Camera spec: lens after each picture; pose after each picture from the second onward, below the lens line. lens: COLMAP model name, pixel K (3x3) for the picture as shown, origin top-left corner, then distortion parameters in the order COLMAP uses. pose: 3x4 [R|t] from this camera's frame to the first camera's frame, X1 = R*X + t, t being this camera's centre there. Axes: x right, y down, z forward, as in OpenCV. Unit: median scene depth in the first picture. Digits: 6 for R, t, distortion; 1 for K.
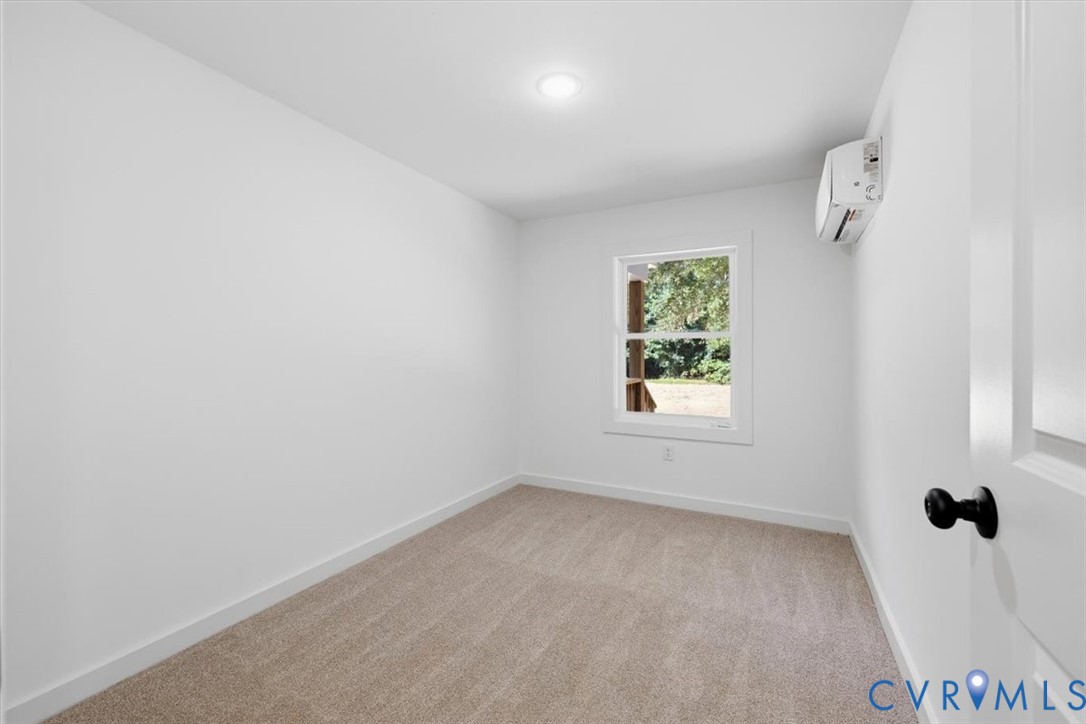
lens RADIAL K [[459.0, 0, 542.3], [0, 459.0, 358.6], [0, 0, 1]] dist [-0.001045, 0.000406]
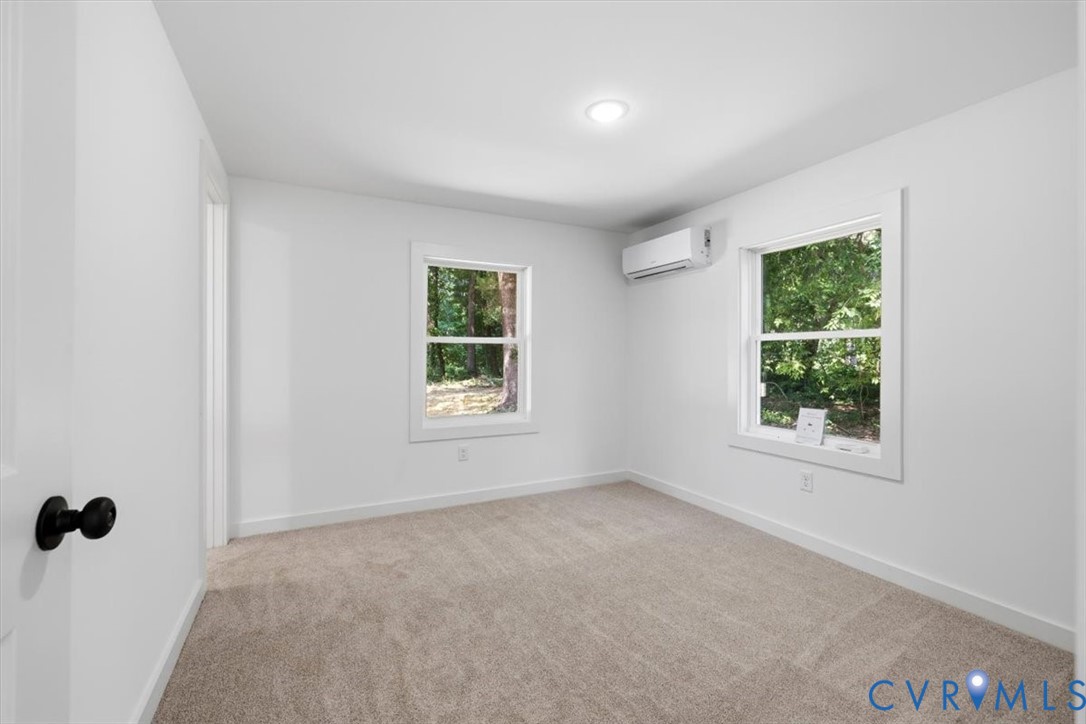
lens RADIAL K [[459.0, 0, 542.3], [0, 459.0, 358.6], [0, 0, 1]] dist [-0.001045, 0.000406]
pose [[0.584279, -0.003783, 0.811544, -0.807121], [0.012987, 0.999905, -0.004689, -0.002426], [-0.811449, 0.013279, 0.584273, 0.424464]]
